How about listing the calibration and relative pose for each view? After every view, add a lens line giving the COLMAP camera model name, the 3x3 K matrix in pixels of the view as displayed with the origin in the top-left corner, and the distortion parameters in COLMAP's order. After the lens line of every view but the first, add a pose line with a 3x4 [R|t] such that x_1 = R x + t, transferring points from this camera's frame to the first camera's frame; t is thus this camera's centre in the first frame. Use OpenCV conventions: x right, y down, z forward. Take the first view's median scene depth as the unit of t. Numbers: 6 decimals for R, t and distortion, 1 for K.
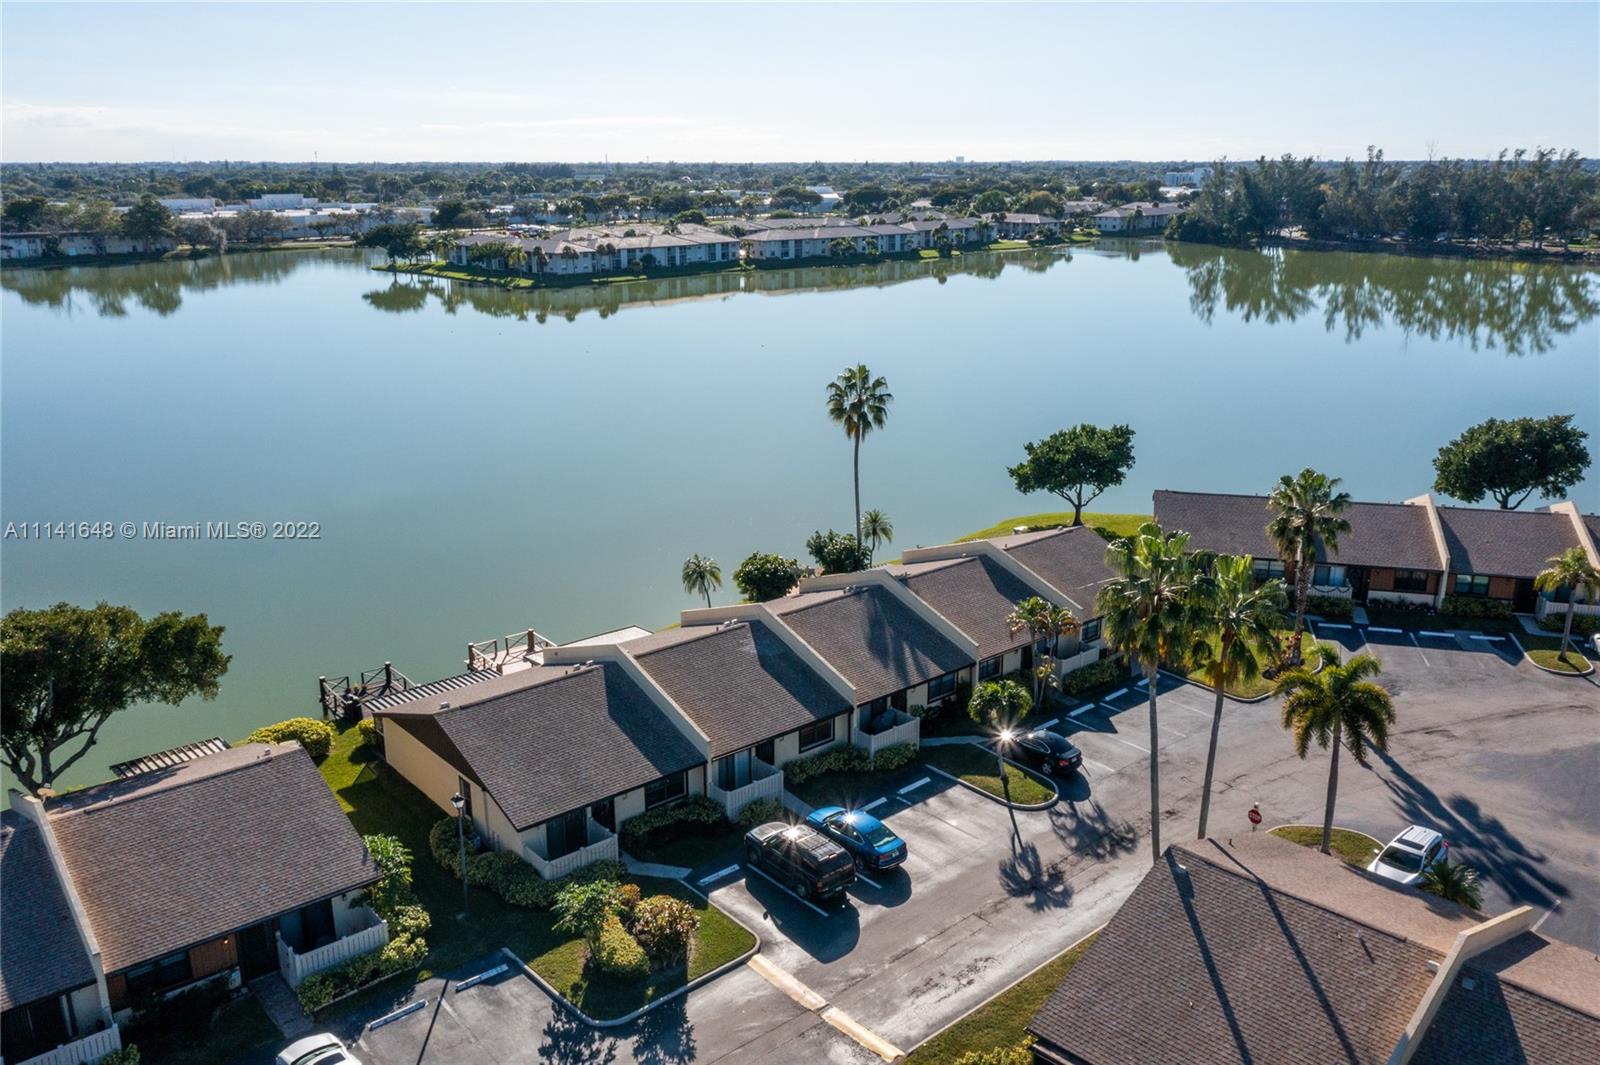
lens RADIAL K [[1246.1, 0, 779.1], [0, 1246.1, 535.0], [0, 0, 1]] dist [-0.005969, -0.002772]
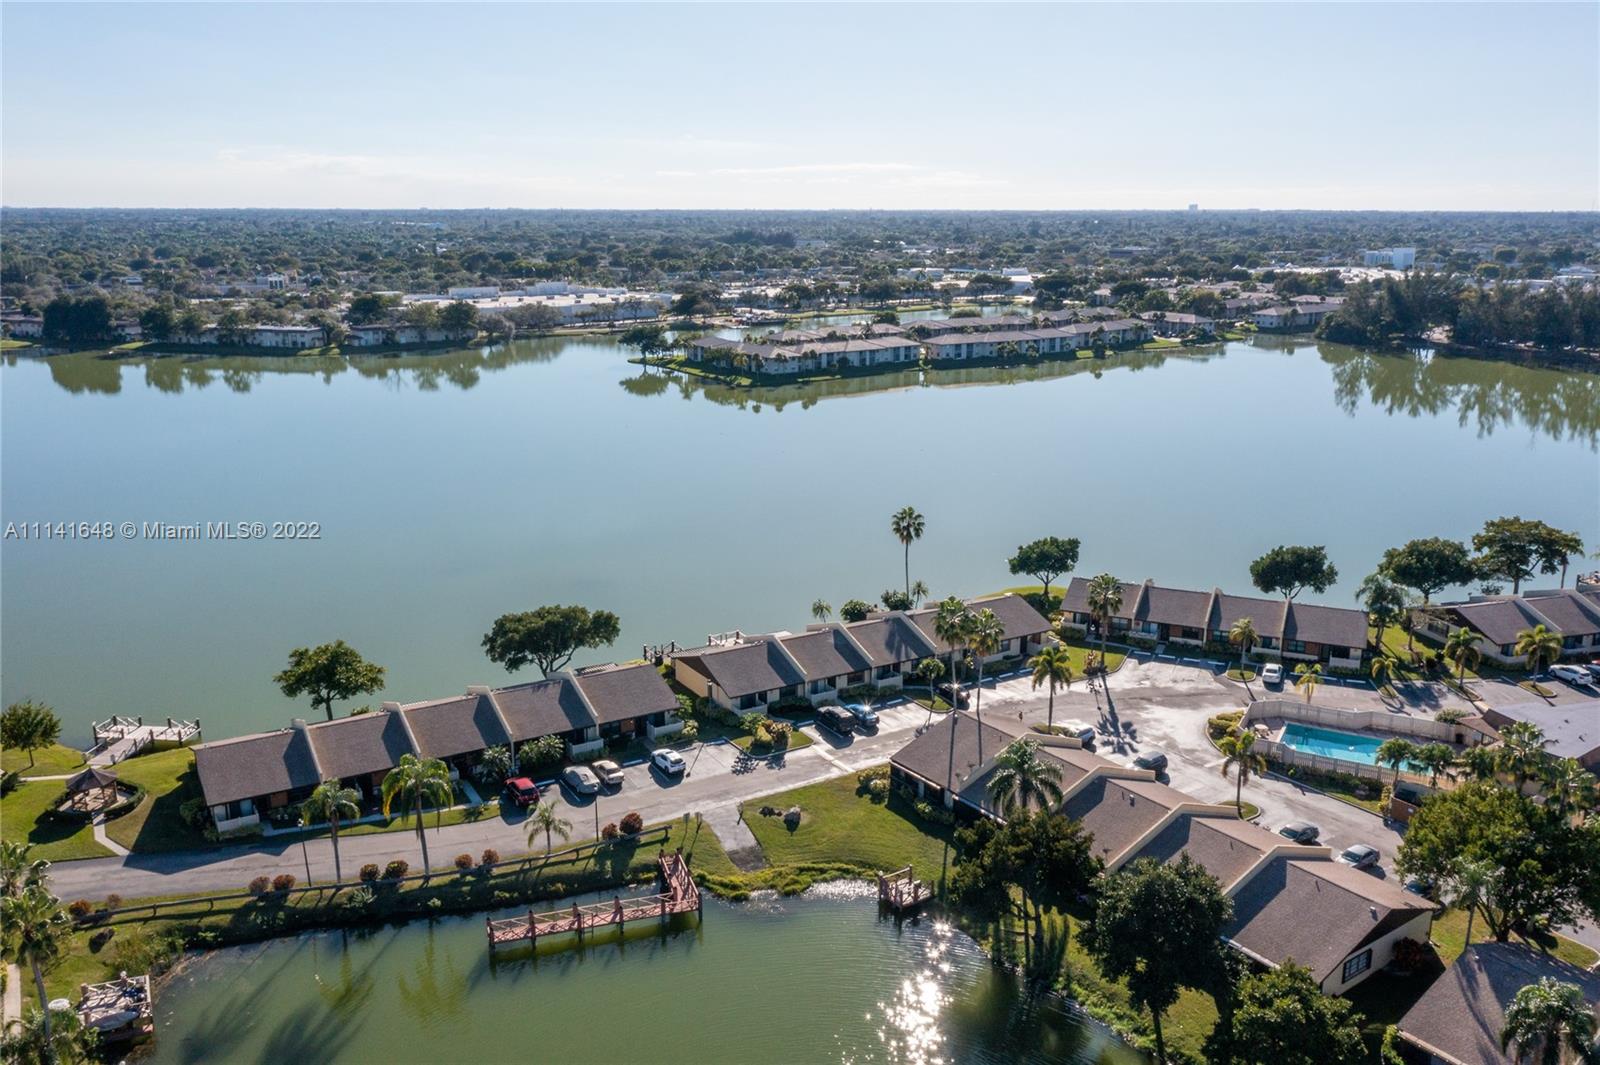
lens RADIAL K [[1246.1, 0, 779.1], [0, 1246.1, 535.0], [0, 0, 1]] dist [-0.005969, -0.002772]
pose [[0.985164, 0.044314, -0.165797, 0.042884], [-0.050277, 0.998224, -0.031940, -0.004314], [0.164087, 0.039802, 0.985643, -0.217504]]
